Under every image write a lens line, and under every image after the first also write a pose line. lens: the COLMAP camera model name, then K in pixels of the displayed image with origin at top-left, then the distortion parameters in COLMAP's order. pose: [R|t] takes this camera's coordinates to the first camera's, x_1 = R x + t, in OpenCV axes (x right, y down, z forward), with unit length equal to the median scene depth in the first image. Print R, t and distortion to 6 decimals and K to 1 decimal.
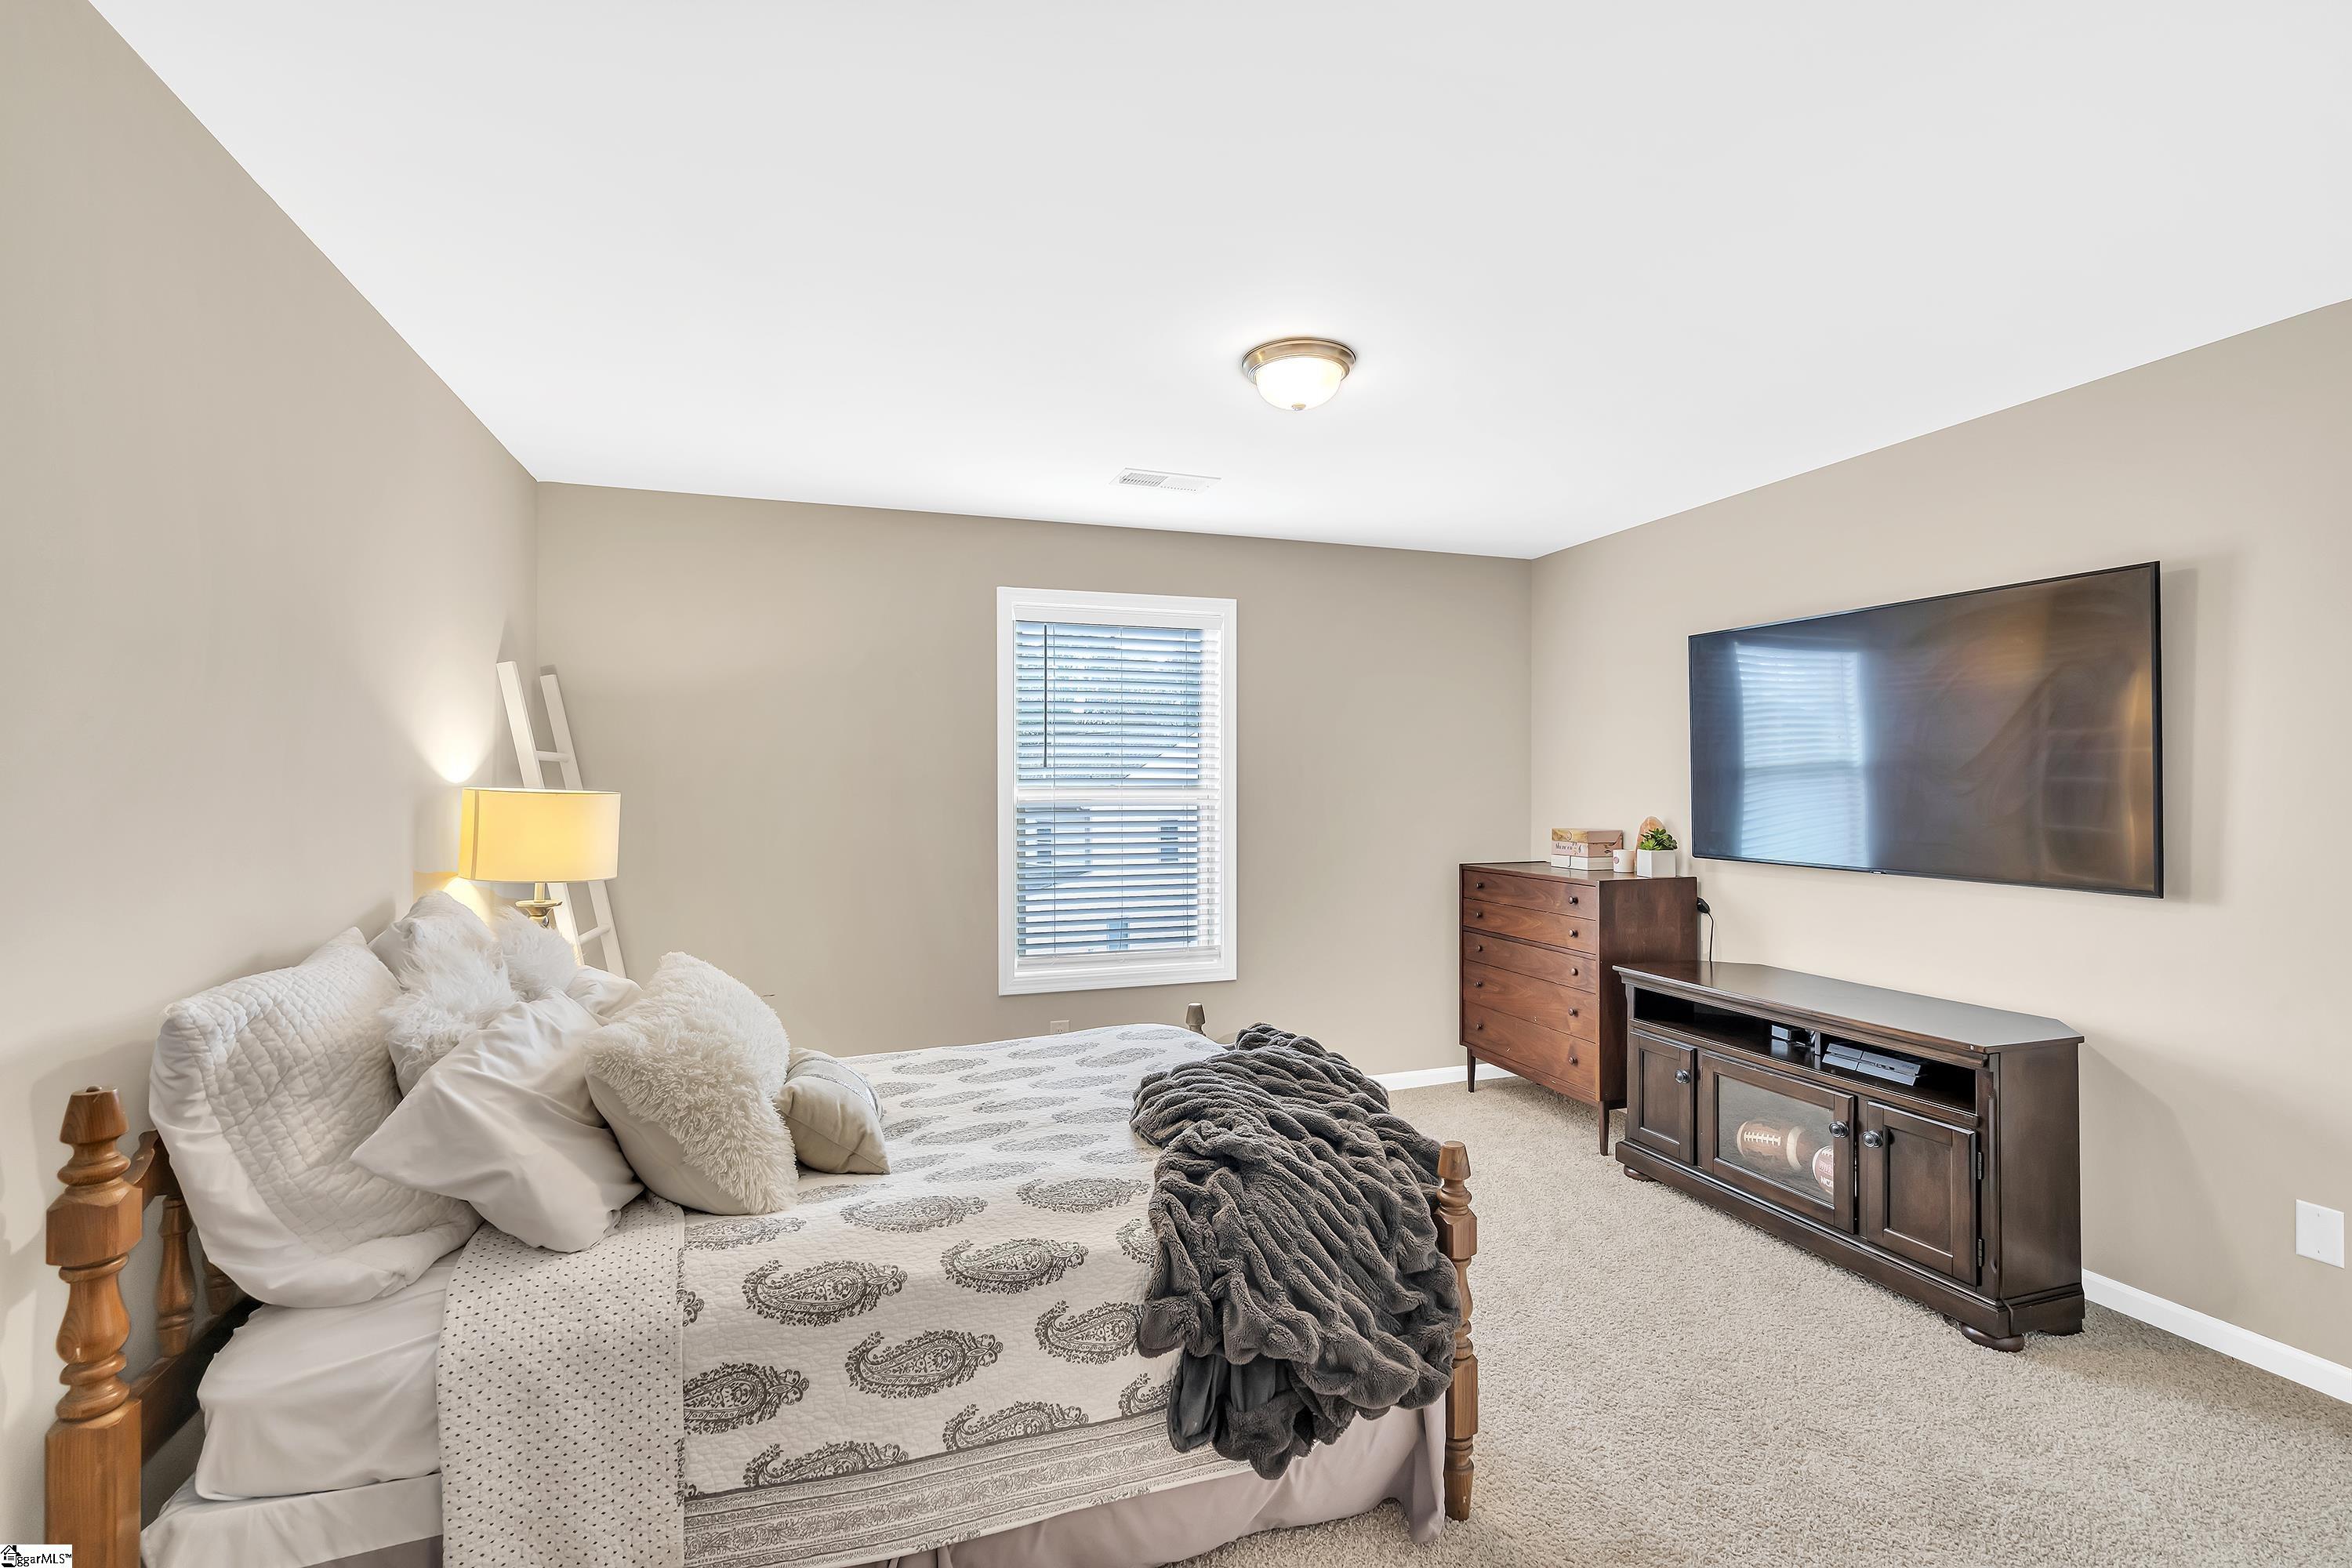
lens RADIAL K [[1057.8, 0, 1170.4], [0, 1057.8, 784.0], [0, 0, 1]] dist [-0.003470, -0.000506]
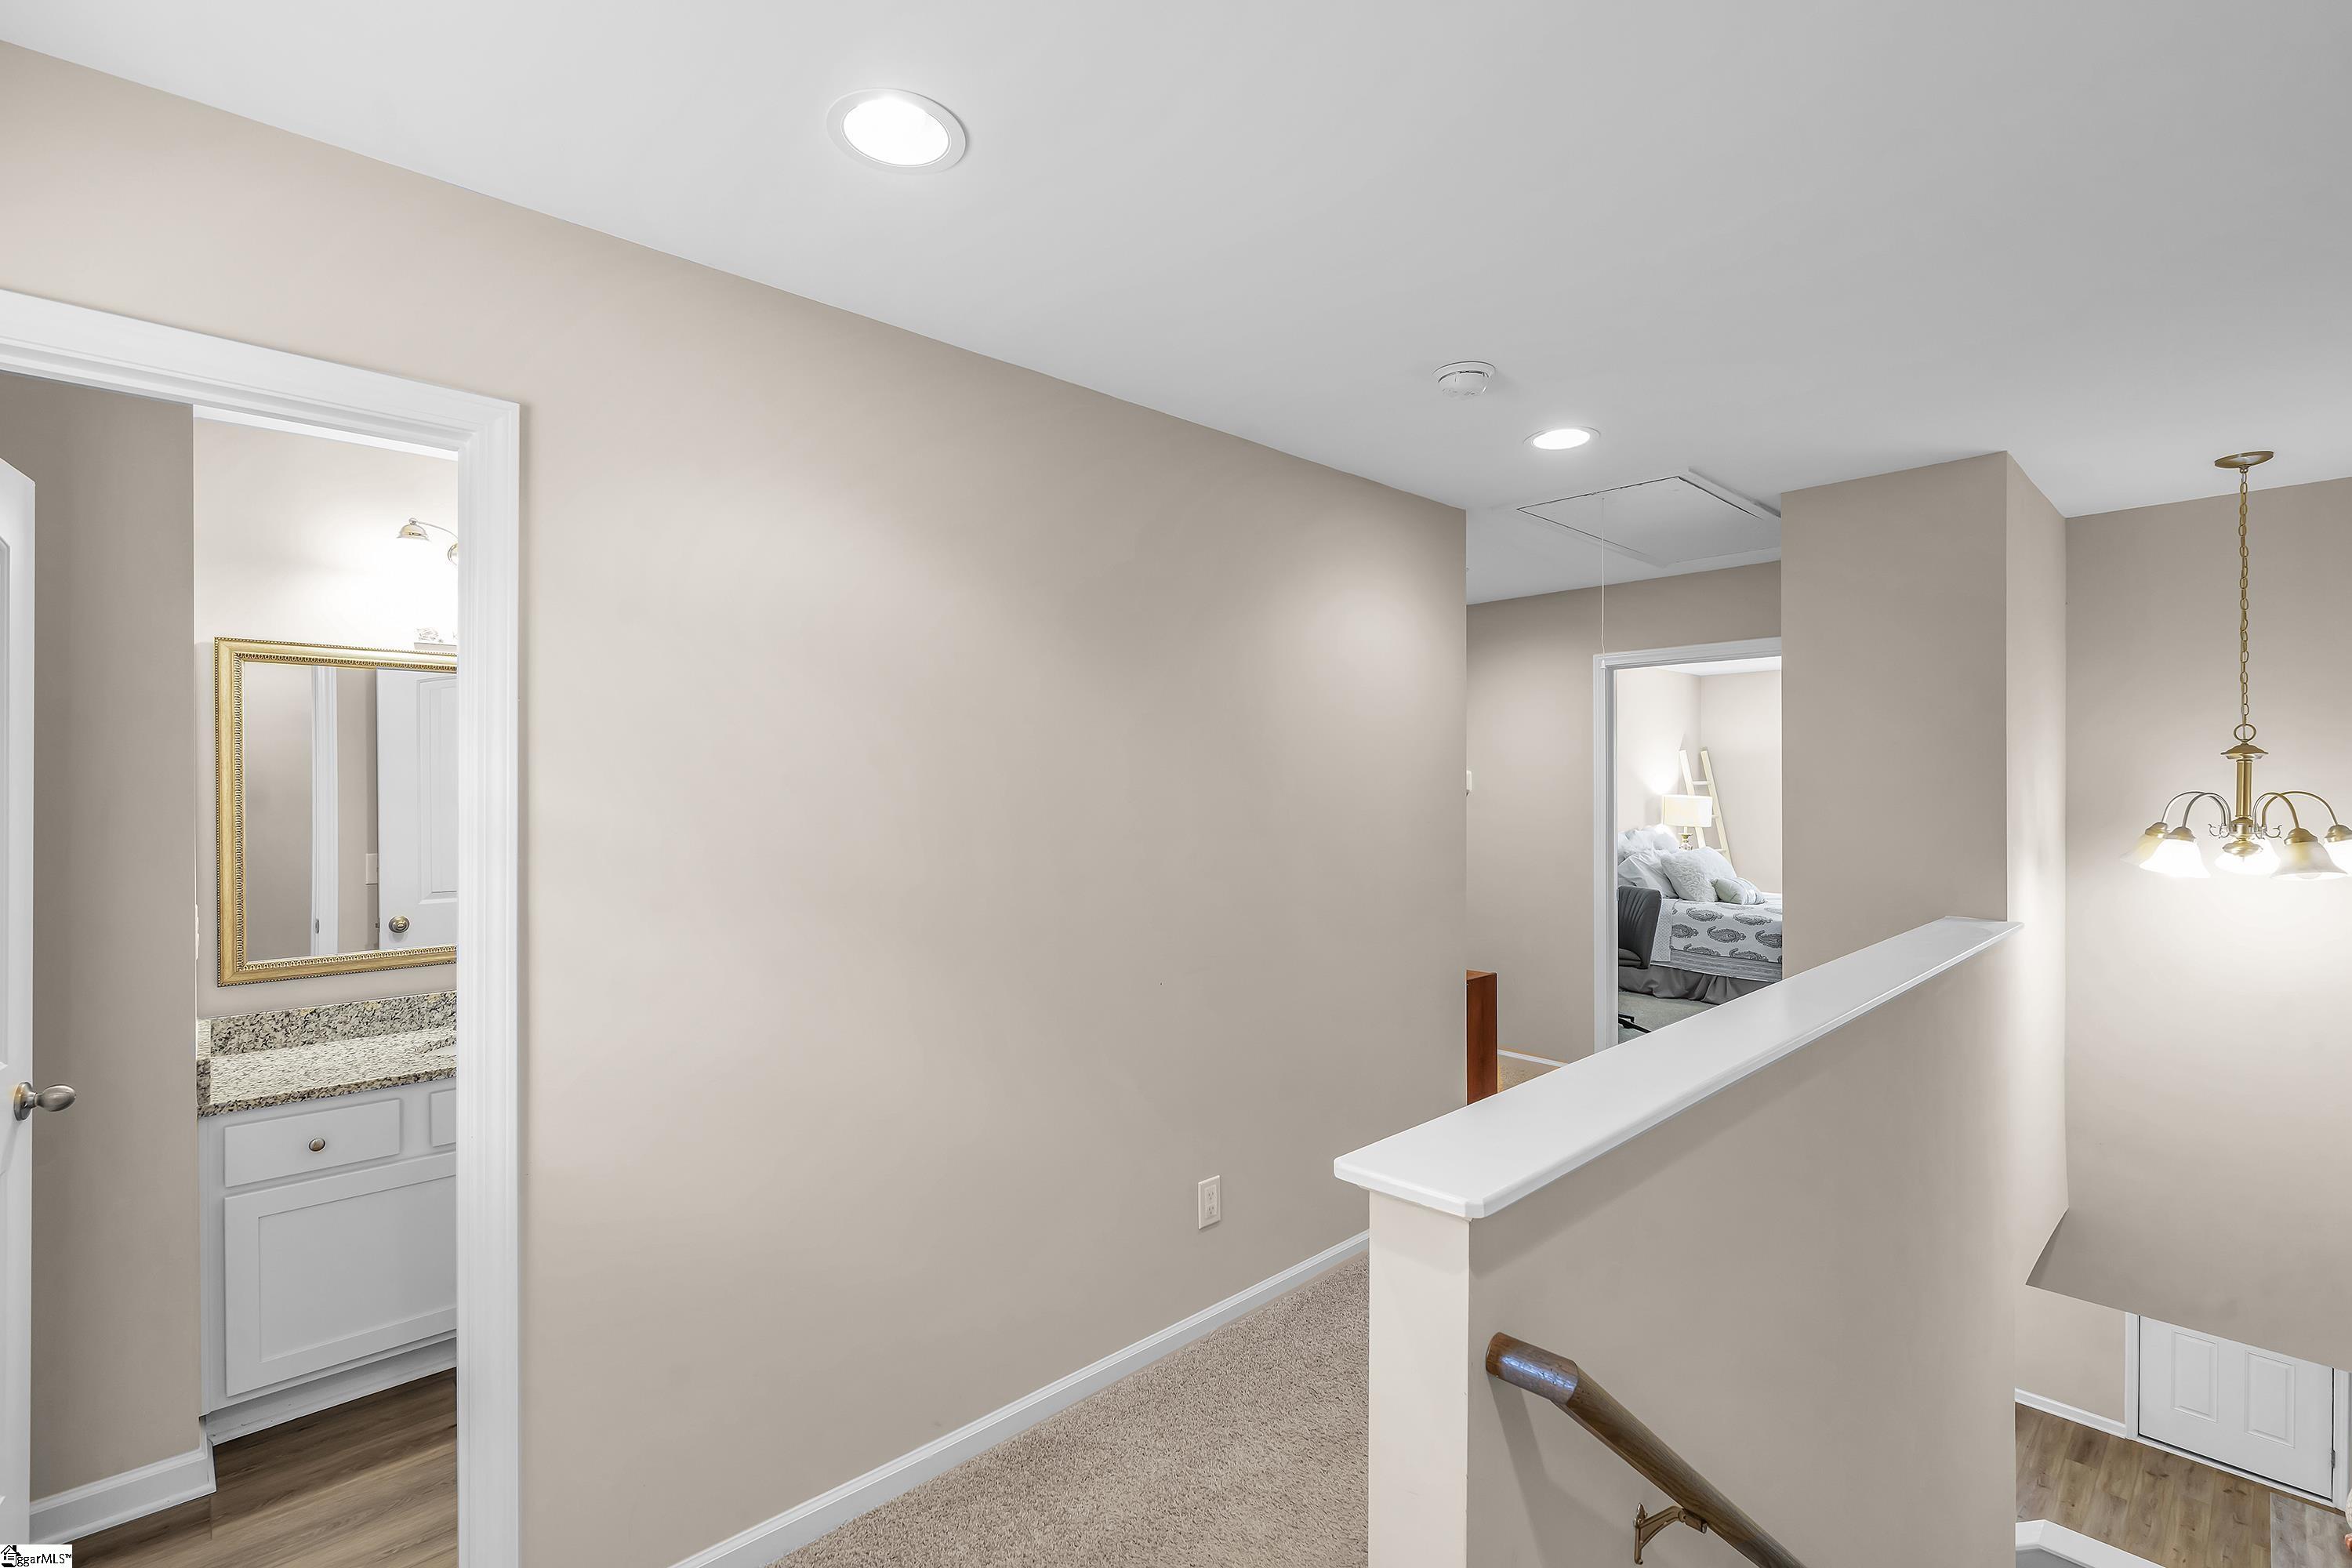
lens RADIAL K [[1057.8, 0, 1170.4], [0, 1057.8, 784.0], [0, 0, 1]] dist [-0.003470, -0.000506]
pose [[0.405033, -0.000831, -0.914302, 2.618285], [0.007144, 0.999972, 0.002256, -0.075926], [0.914274, -0.007446, 0.405028, -2.619583]]
